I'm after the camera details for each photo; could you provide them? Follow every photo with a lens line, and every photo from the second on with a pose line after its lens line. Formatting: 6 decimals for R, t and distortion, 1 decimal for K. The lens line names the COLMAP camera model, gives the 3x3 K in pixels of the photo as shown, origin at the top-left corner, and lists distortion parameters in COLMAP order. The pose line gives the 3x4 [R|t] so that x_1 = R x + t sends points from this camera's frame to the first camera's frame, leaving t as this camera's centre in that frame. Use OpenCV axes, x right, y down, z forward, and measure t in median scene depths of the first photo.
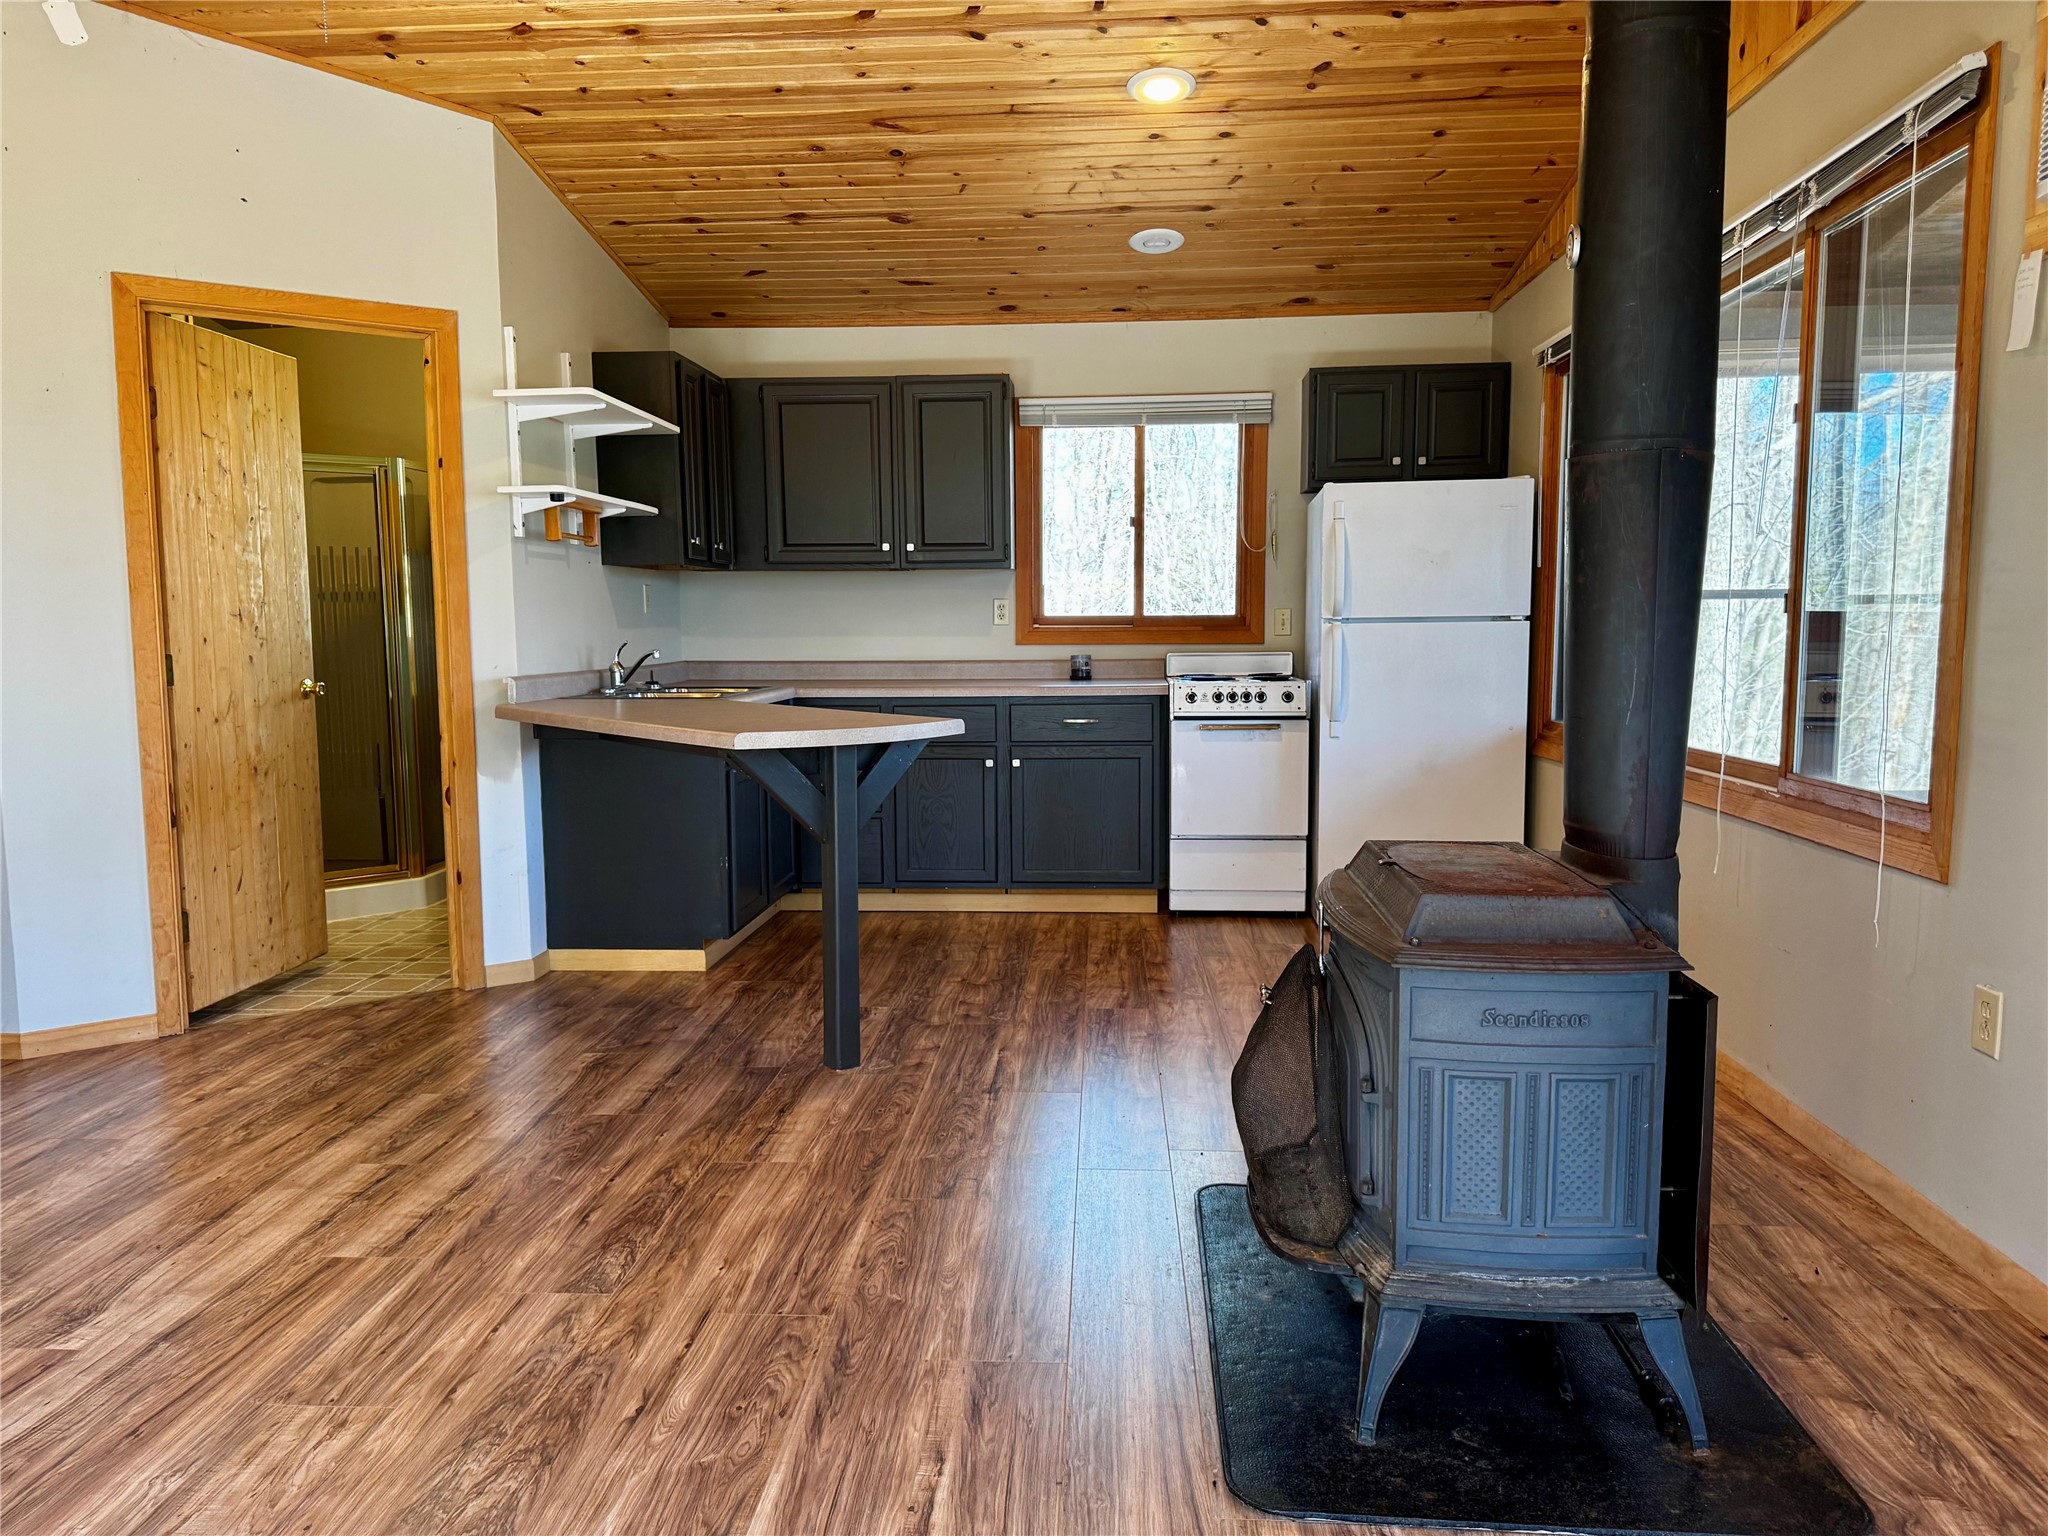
lens RADIAL K [[1443.1, 0, 1022.6], [0, 1443.1, 774.2], [0, 0, 1]] dist [0.049930, -0.061026]
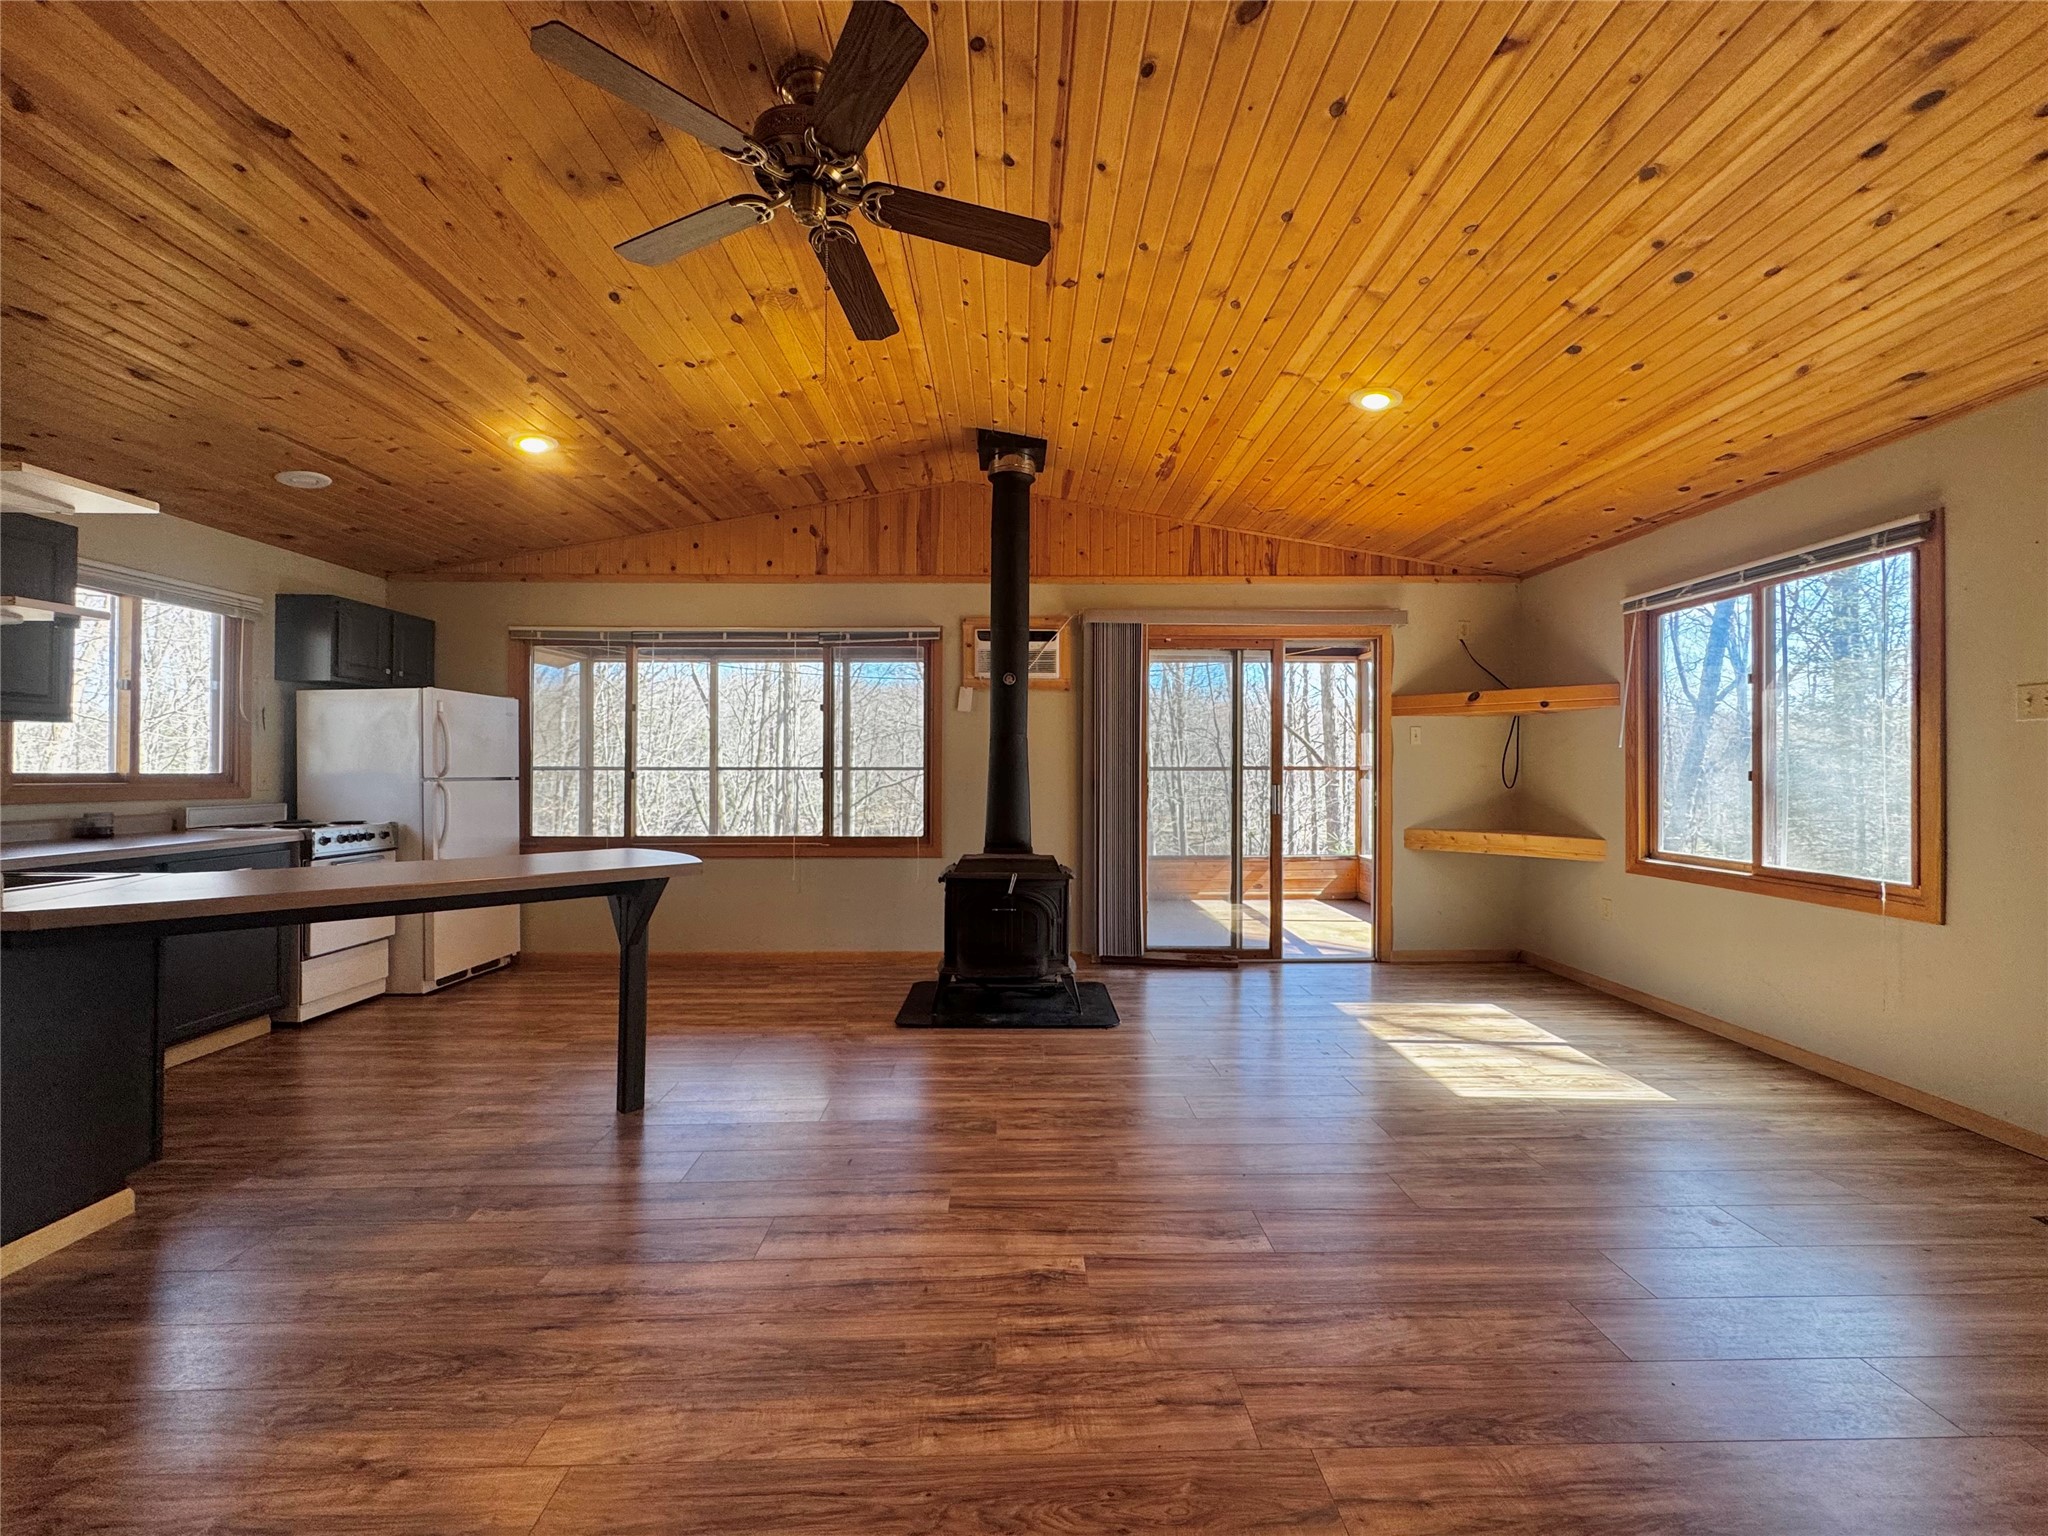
lens RADIAL K [[818.1, 0, 1023.1], [0, 818.1, 763.8], [0, 0, 1]] dist [-0.005428, 0.001919]
pose [[-0.084625, 0.016197, 0.996281, -0.787500], [0.100370, 0.994921, -0.007650, -0.066274], [-0.991345, 0.099350, -0.085821, 0.563428]]
